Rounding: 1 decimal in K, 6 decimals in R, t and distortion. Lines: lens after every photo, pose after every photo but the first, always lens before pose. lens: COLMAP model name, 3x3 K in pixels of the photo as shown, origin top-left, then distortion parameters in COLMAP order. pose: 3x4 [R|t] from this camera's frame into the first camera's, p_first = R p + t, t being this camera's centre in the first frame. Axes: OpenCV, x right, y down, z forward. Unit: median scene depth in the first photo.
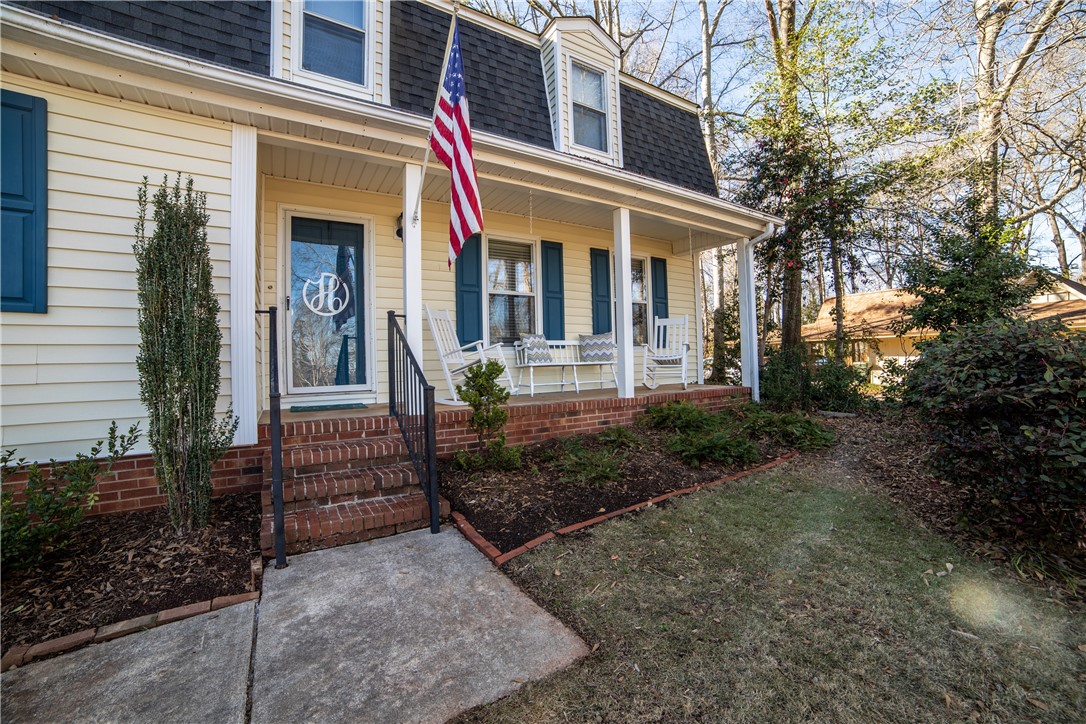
lens RADIAL K [[445.3, 0, 565.2], [0, 445.3, 359.2], [0, 0, 1]] dist [-0.045168, 0.000255]
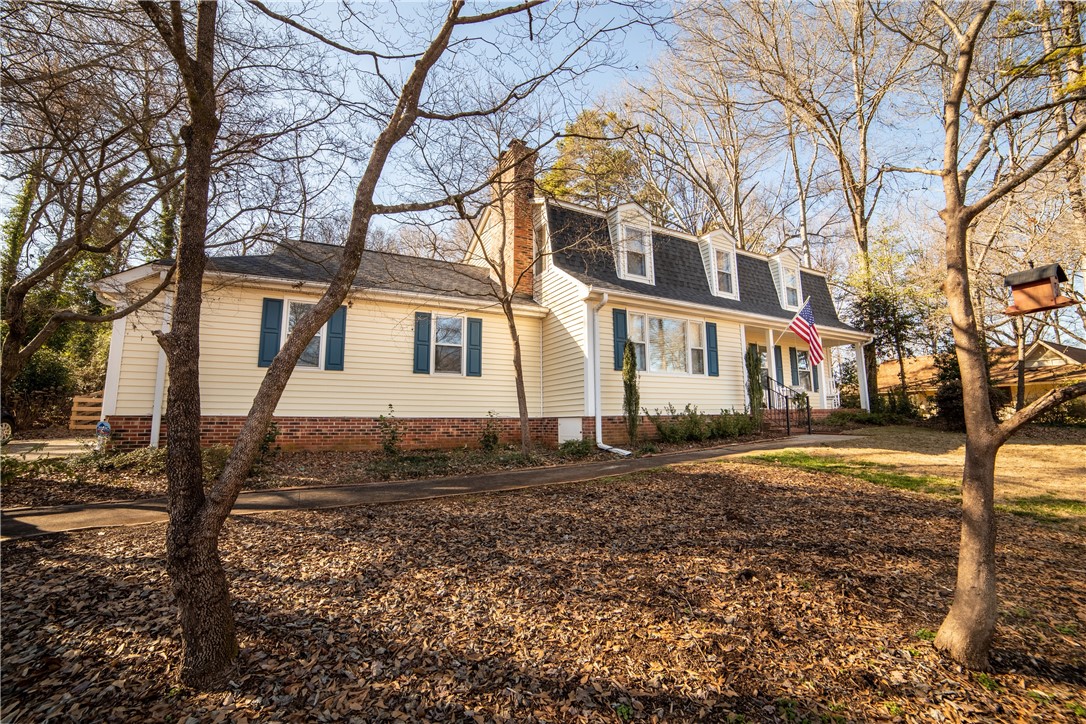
lens RADIAL K [[445.3, 0, 565.2], [0, 445.3, 359.2], [0, 0, 1]] dist [-0.045168, 0.000255]
pose [[0.997854, 0.005536, -0.065243, -1.035345], [-0.013578, 0.992254, -0.123482, 0.115370], [0.064054, 0.124103, 0.990200, -1.412999]]
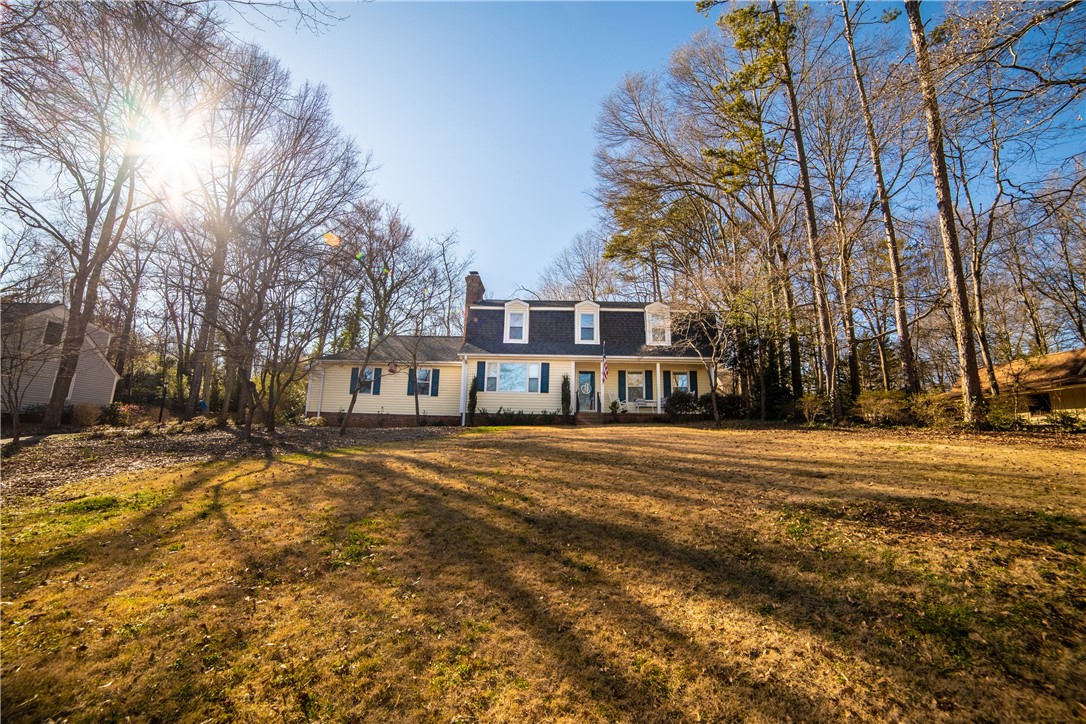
lens RADIAL K [[445.3, 0, 565.2], [0, 445.3, 359.2], [0, 0, 1]] dist [-0.045168, 0.000255]
pose [[0.844477, -0.067008, -0.531384, 1.272805], [-0.035400, 0.982990, -0.180215, 0.284179], [0.534421, 0.170998, 0.827740, -2.179724]]
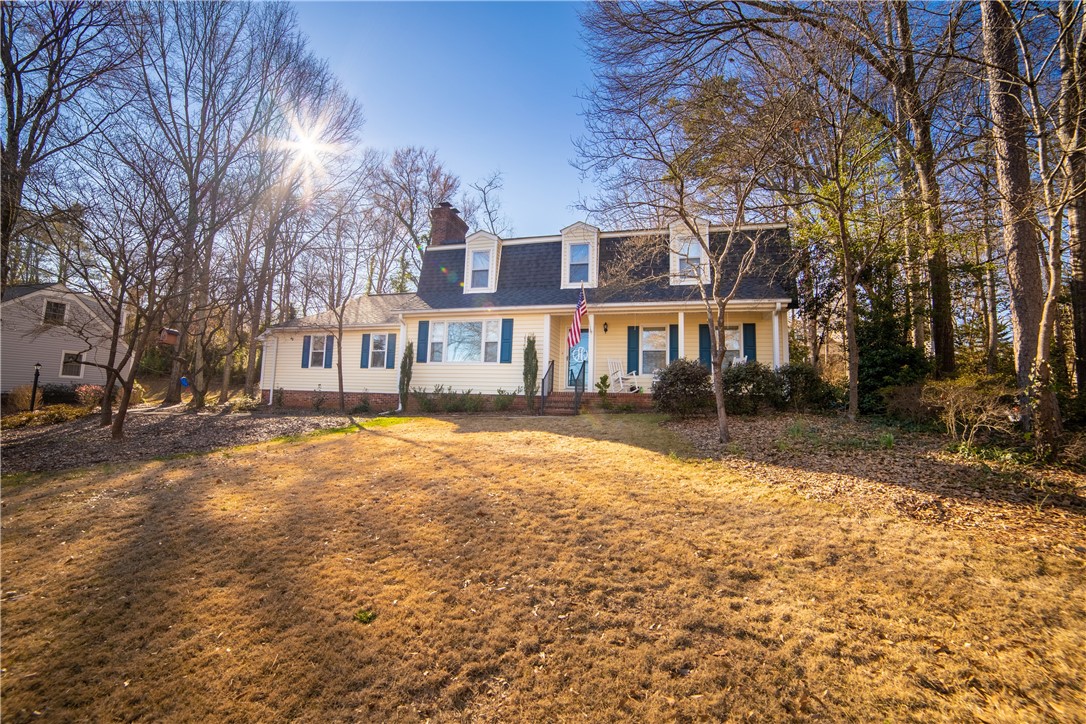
lens RADIAL K [[445.3, 0, 565.2], [0, 445.3, 359.2], [0, 0, 1]] dist [-0.045168, 0.000255]
pose [[0.672622, -0.033182, -0.739242, 1.241792], [-0.041015, 0.995787, -0.082017, 0.100713], [0.738849, 0.085487, 0.668427, -0.826030]]
